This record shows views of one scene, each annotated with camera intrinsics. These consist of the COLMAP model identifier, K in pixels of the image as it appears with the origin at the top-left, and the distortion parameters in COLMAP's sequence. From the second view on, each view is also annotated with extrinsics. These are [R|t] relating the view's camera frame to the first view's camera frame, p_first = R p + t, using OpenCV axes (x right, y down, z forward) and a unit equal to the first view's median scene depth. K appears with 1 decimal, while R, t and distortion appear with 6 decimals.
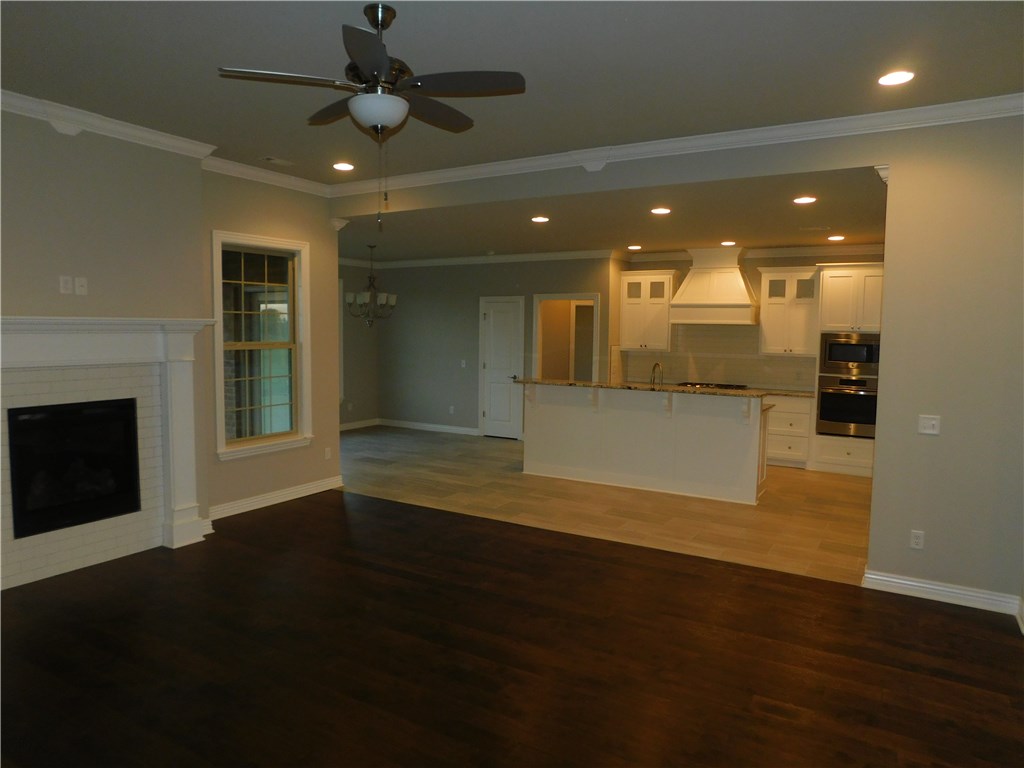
lens RADIAL K [[672.6, 0, 510.7], [0, 672.6, 383.4], [0, 0, 1]] dist [-0.028199, -0.001145]
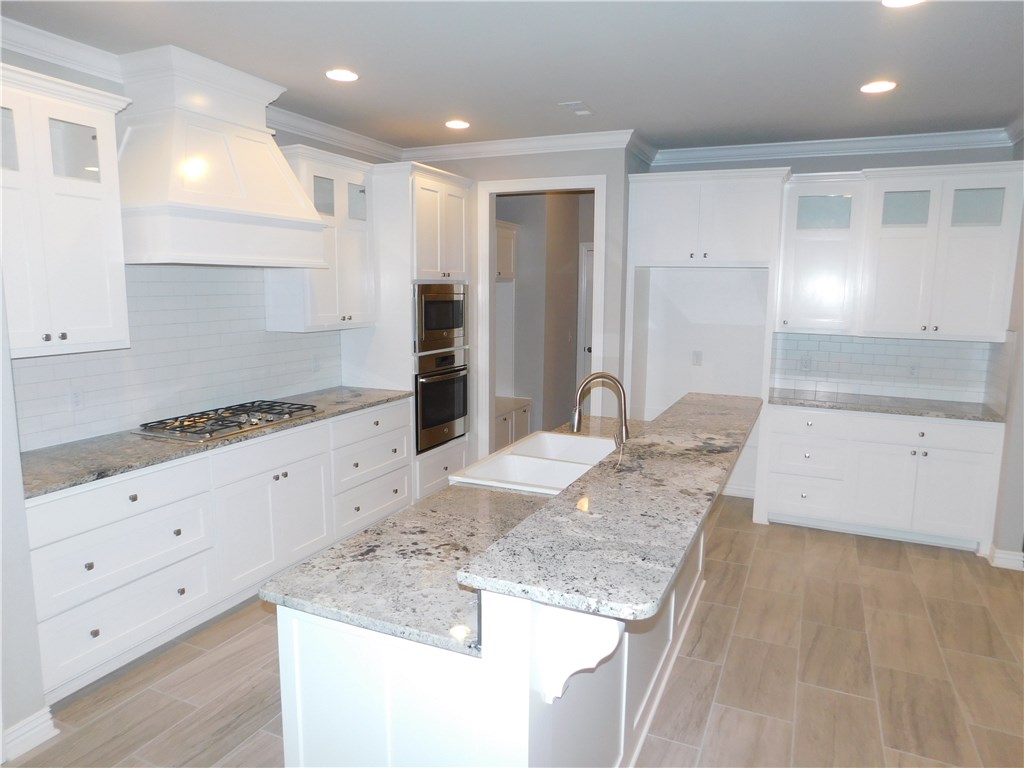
lens RADIAL K [[672.6, 0, 510.7], [0, 672.6, 383.4], [0, 0, 1]] dist [-0.028199, -0.001145]
pose [[-0.111601, -0.155679, 0.981483, -0.128648], [0.079720, 0.983067, 0.164995, -0.079079], [-0.990550, 0.096657, -0.097301, 0.967627]]
